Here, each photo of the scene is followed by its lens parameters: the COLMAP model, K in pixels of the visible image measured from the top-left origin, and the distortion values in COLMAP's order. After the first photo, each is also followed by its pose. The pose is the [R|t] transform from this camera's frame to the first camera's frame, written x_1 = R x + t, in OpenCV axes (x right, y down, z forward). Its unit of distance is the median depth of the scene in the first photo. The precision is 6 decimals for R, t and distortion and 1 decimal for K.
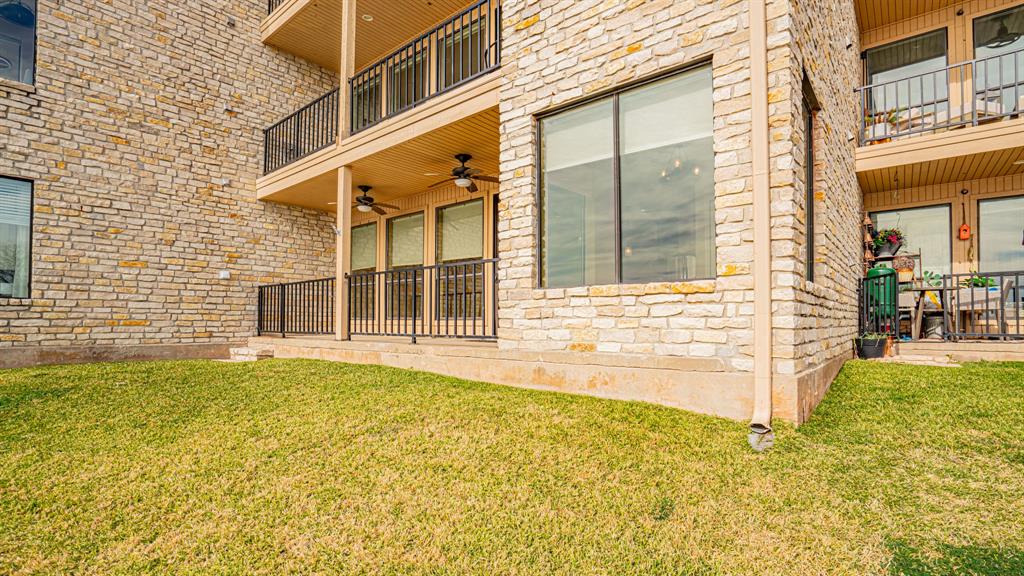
lens RADIAL K [[471.8, 0, 490.9], [0, 471.8, 307.7], [0, 0, 1]] dist [-0.013757, 0.006197]
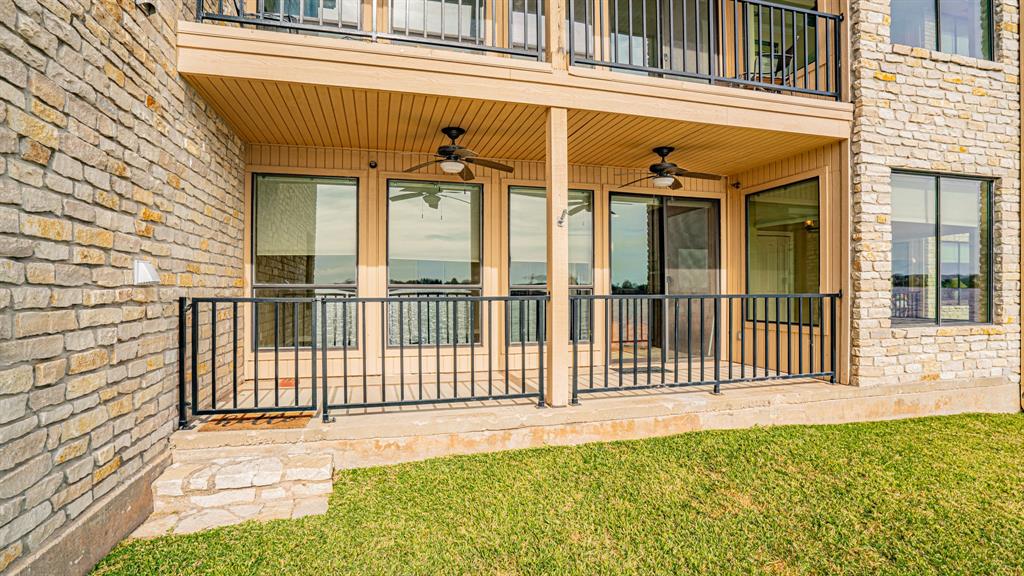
lens RADIAL K [[471.8, 0, 506.2], [0, 471.8, 290.2], [0, 0, 1]] dist [-0.013757, 0.006197]
pose [[0.567386, -0.001196, 0.823451, -0.995631], [-0.018529, 0.999727, 0.014219, -0.096447], [-0.823243, -0.023326, 0.567209, 0.848882]]
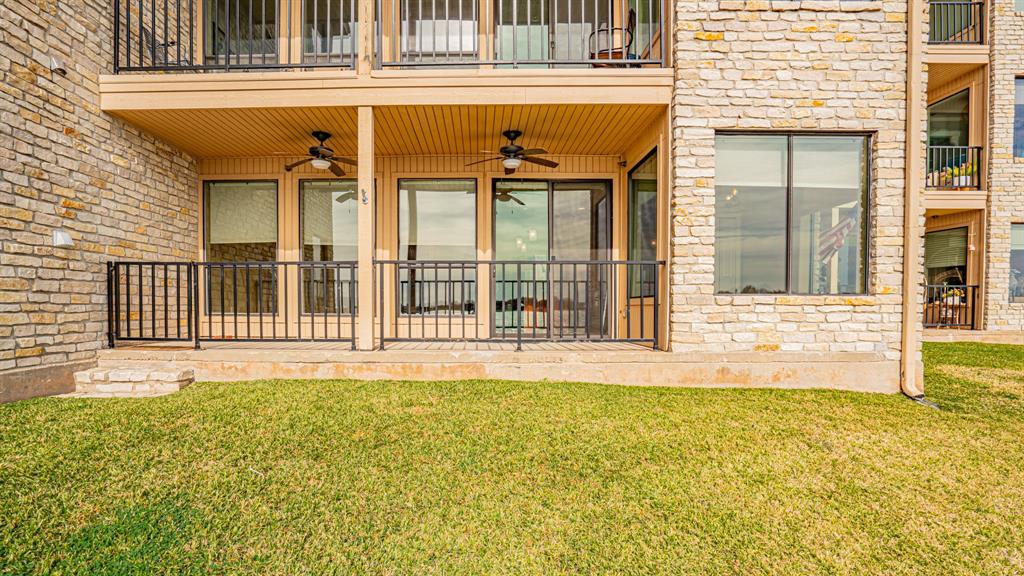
lens RADIAL K [[471.8, 0, 470.4], [0, 471.8, 316.6], [0, 0, 1]] dist [-0.013757, 0.006197]
pose [[0.774964, -0.012591, 0.631880, -0.773959], [-0.021088, 0.998730, 0.045764, -0.021531], [-0.631654, -0.048790, 0.773714, 0.393916]]
